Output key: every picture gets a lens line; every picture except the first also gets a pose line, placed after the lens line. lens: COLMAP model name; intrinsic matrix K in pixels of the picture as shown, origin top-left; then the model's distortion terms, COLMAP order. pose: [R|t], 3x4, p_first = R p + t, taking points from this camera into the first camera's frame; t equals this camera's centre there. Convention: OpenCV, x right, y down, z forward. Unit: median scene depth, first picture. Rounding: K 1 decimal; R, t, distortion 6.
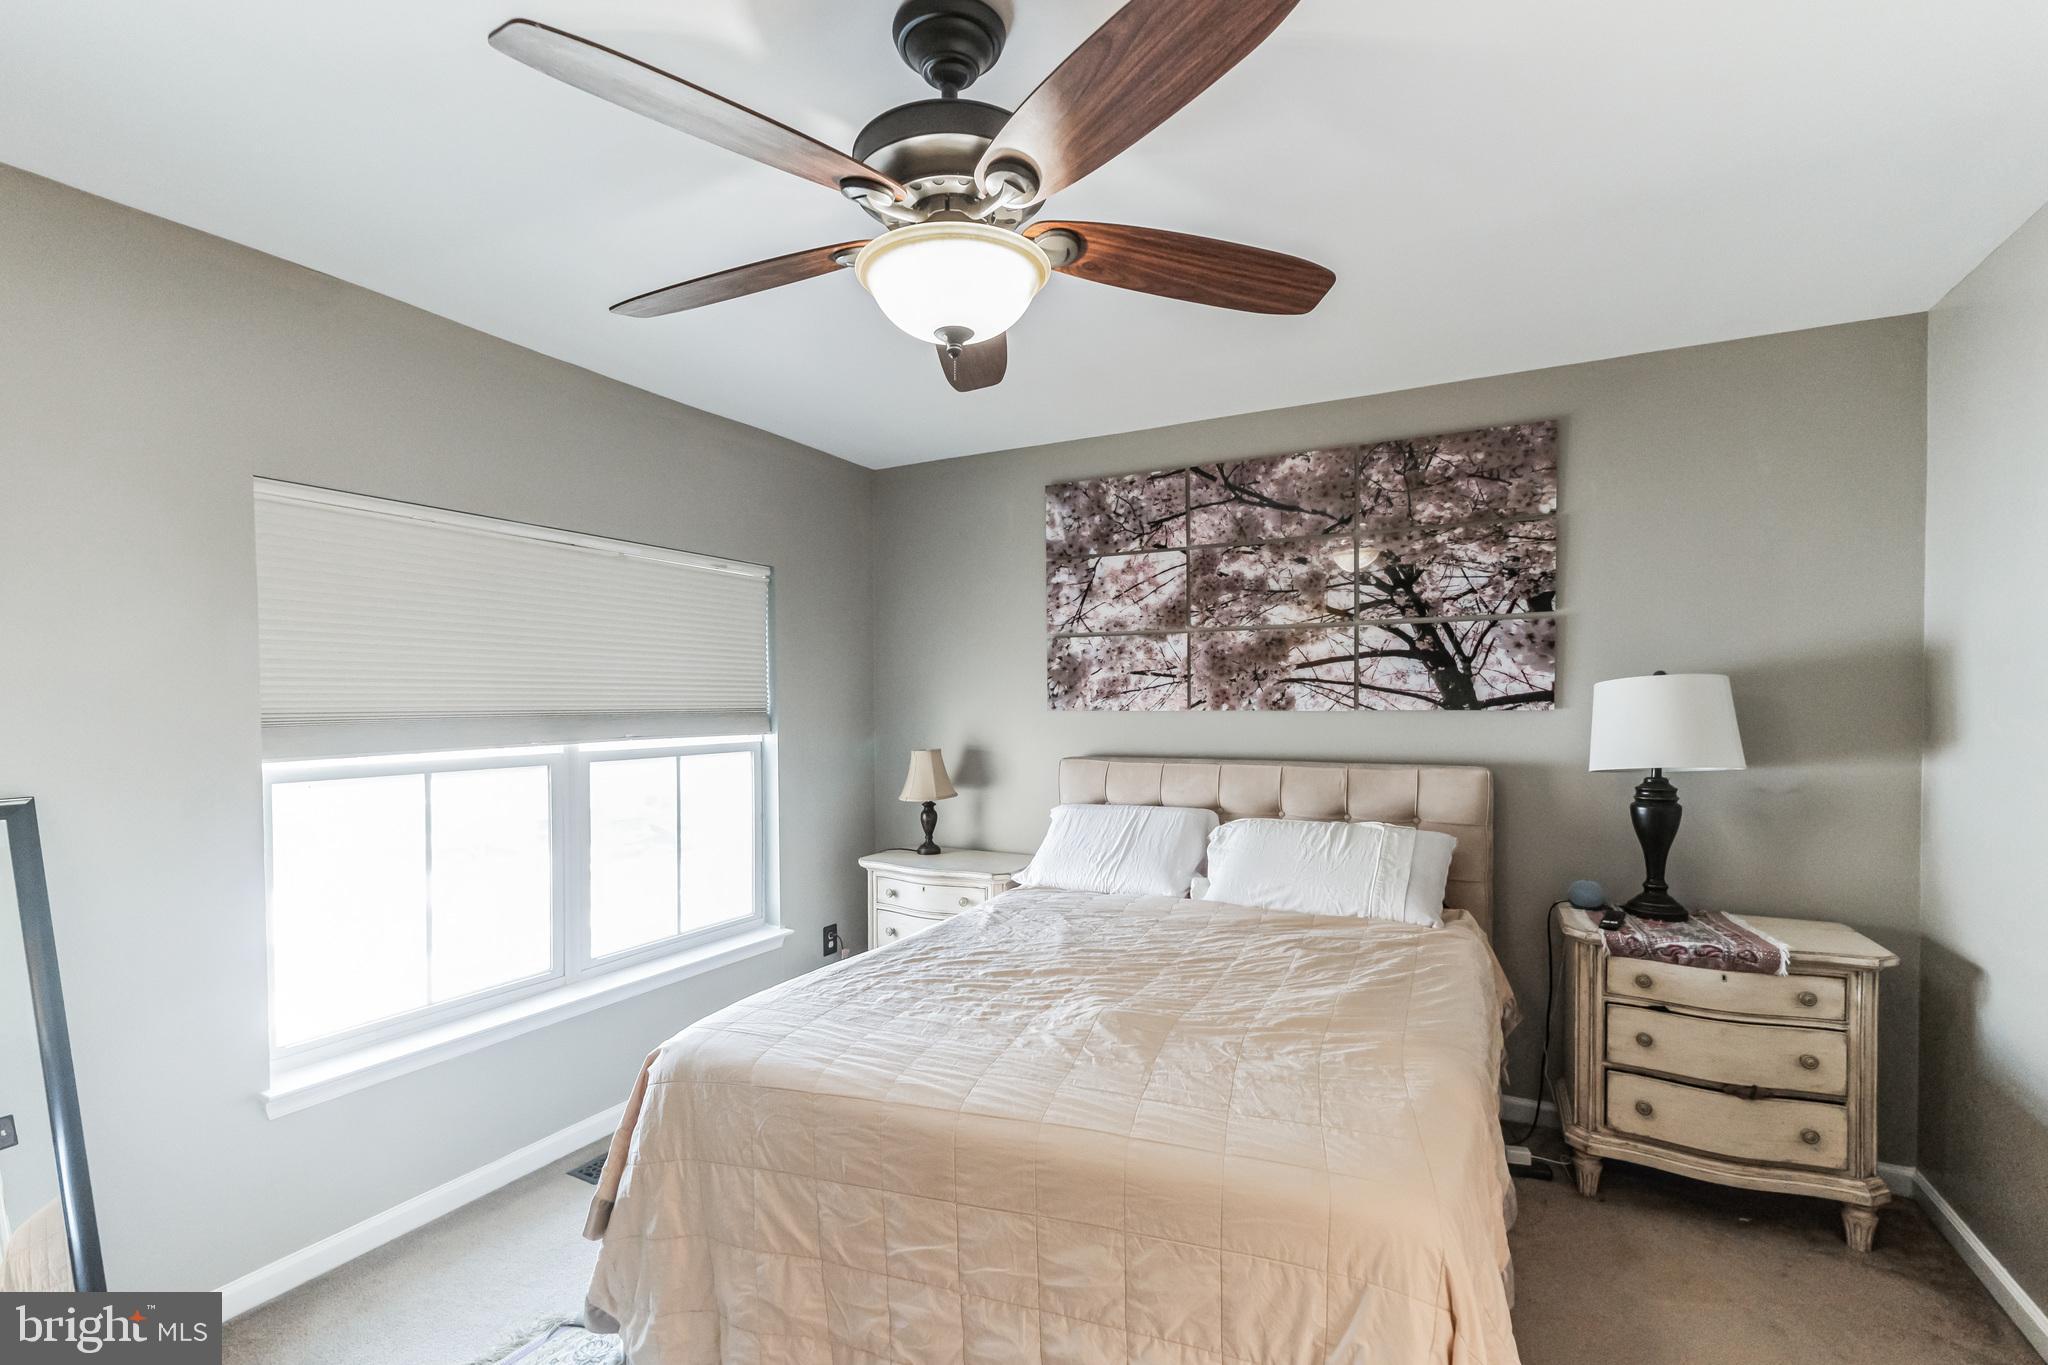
lens RADIAL K [[918.8, 0, 971.0], [0, 918.8, 720.2], [0, 0, 1]] dist [0.003016, 0.000243]
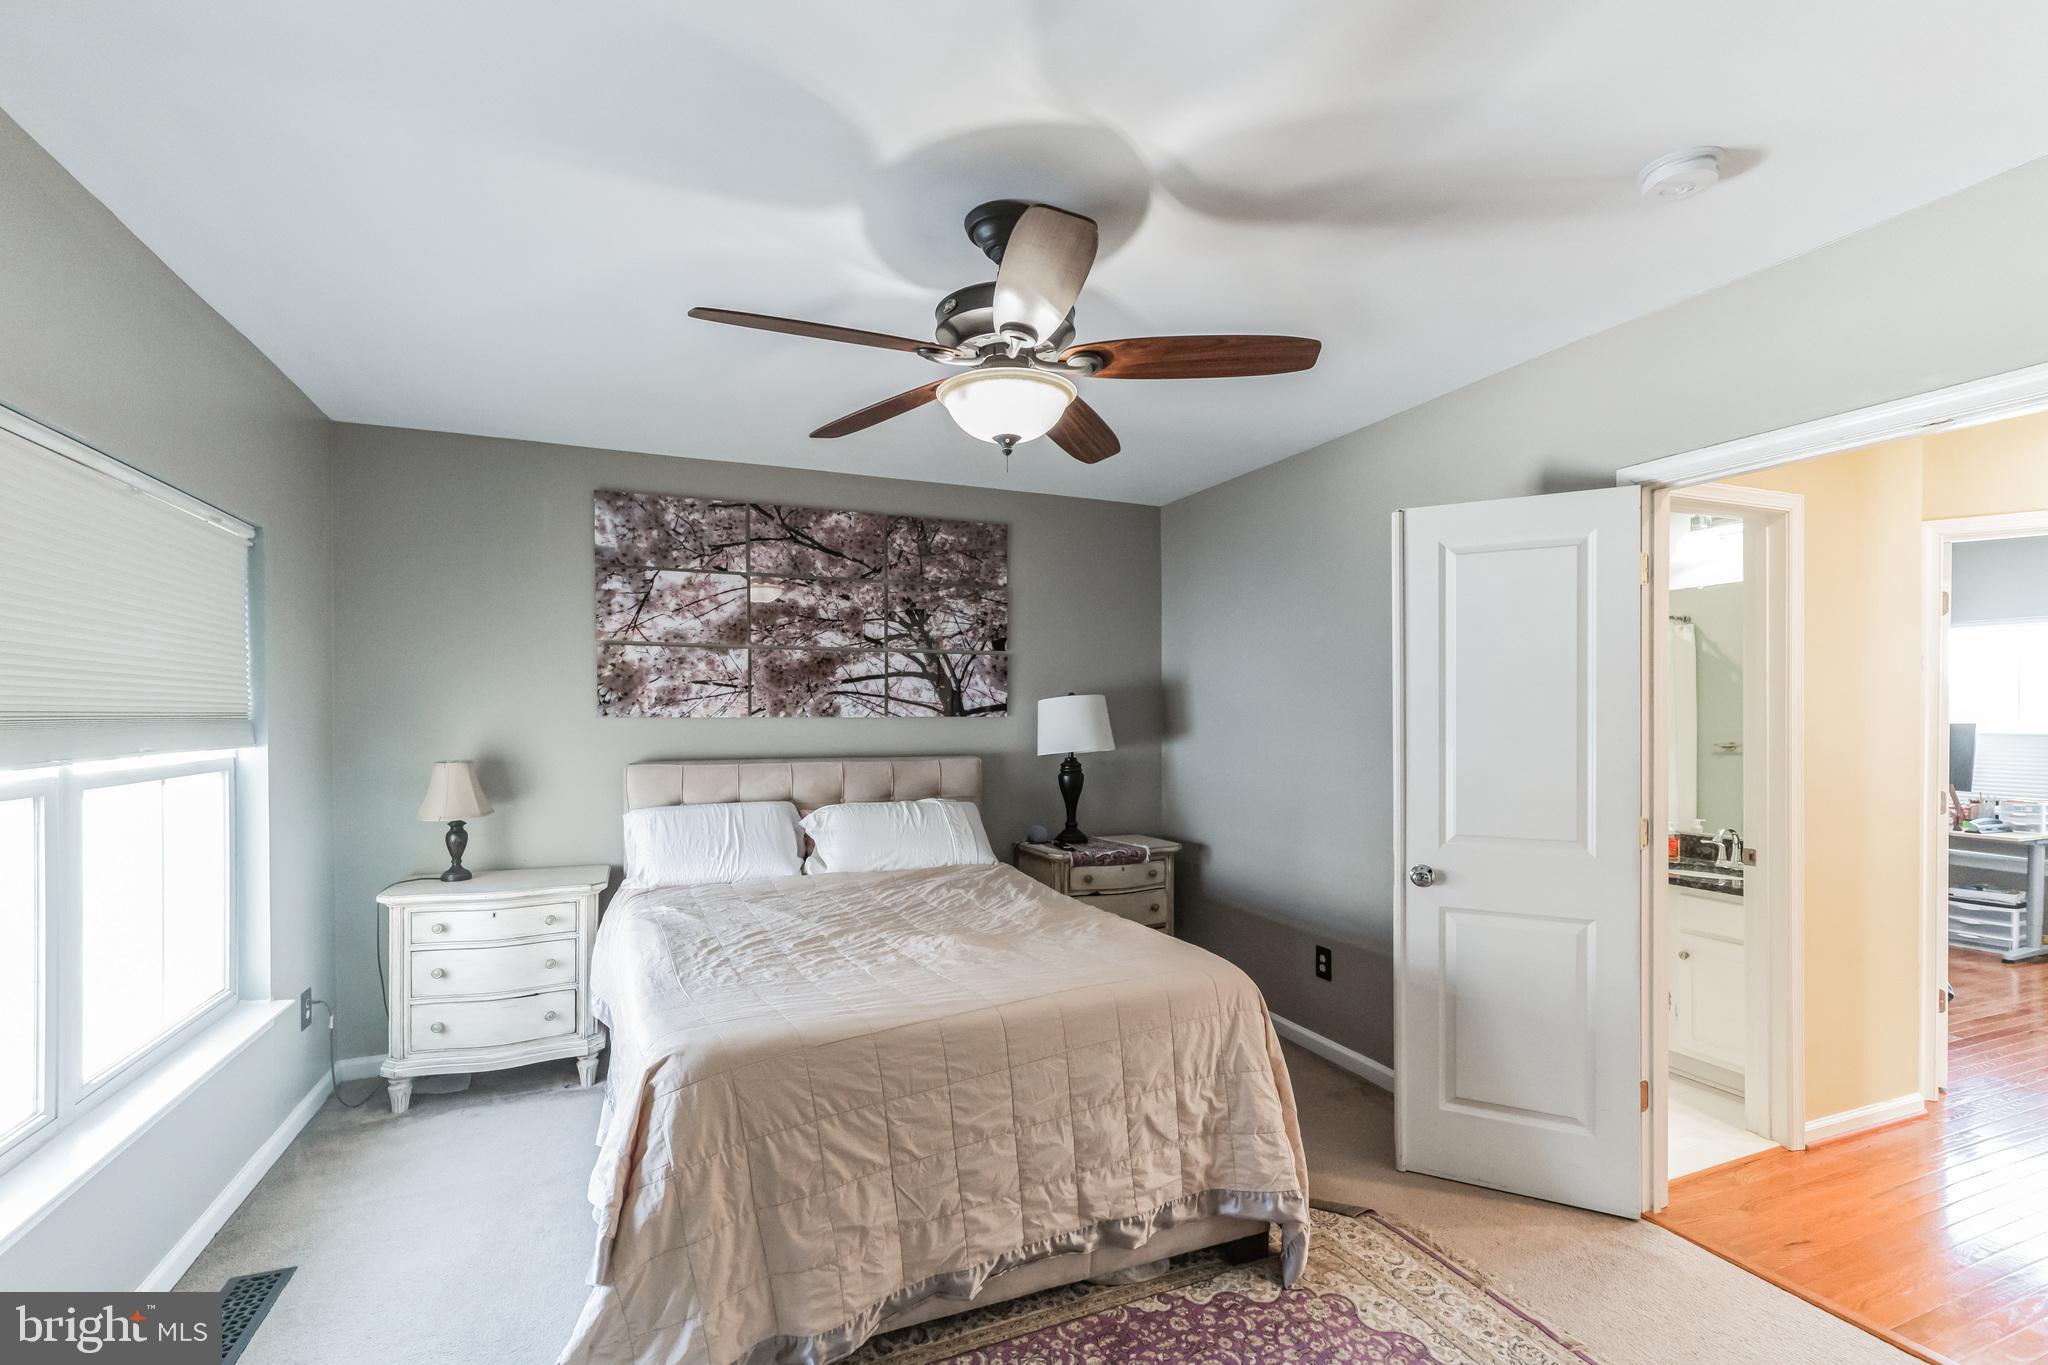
lens RADIAL K [[918.8, 0, 971.0], [0, 918.8, 720.2], [0, 0, 1]] dist [0.003016, 0.000243]
pose [[0.643453, 0.000362, 0.765486, -0.486720], [0.011142, 0.999890, -0.009839, 0.007933], [-0.765405, 0.014860, 0.643378, 0.067319]]
